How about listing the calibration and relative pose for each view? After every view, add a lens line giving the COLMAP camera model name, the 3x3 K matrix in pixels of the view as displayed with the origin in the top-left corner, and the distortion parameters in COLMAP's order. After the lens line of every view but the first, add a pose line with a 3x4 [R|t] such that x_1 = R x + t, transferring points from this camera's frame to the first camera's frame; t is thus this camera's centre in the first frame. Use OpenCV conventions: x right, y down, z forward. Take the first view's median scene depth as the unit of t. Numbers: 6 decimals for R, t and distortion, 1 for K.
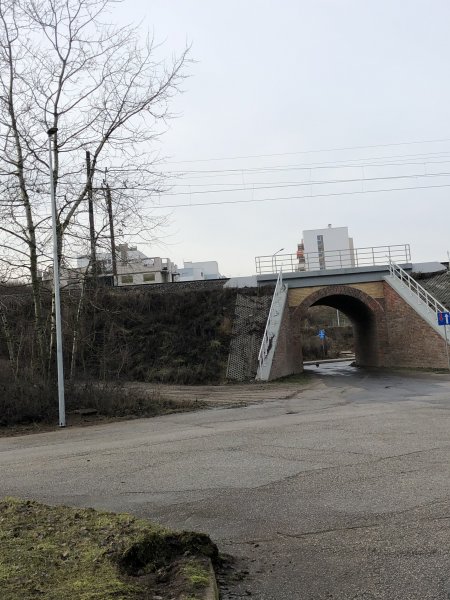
lens RADIAL K [[770.8, 0, 225.0], [0, 770.8, 300.0], [0, 0, 1]] dist [0.005556, 0.004971]
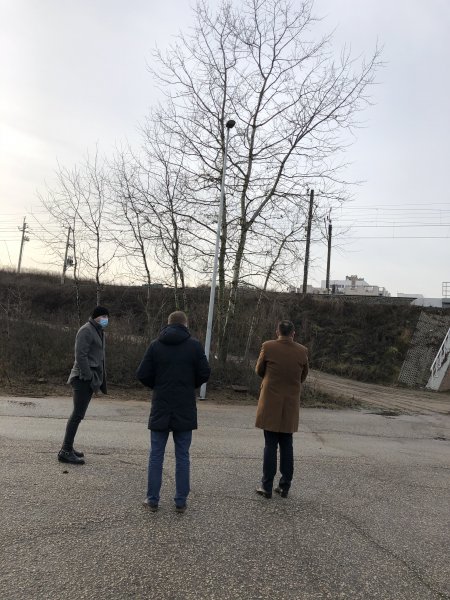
lens RADIAL K [[456.7, 0, 225.0], [0, 456.7, 300.0], [0, 0, 1]] dist [-0.003951, -0.003527]
pose [[0.899885, 0.113245, -0.421168, 0.040650], [-0.126149, 0.992007, -0.002803, 0.016343], [0.417485, 0.055652, 0.906978, 0.269472]]
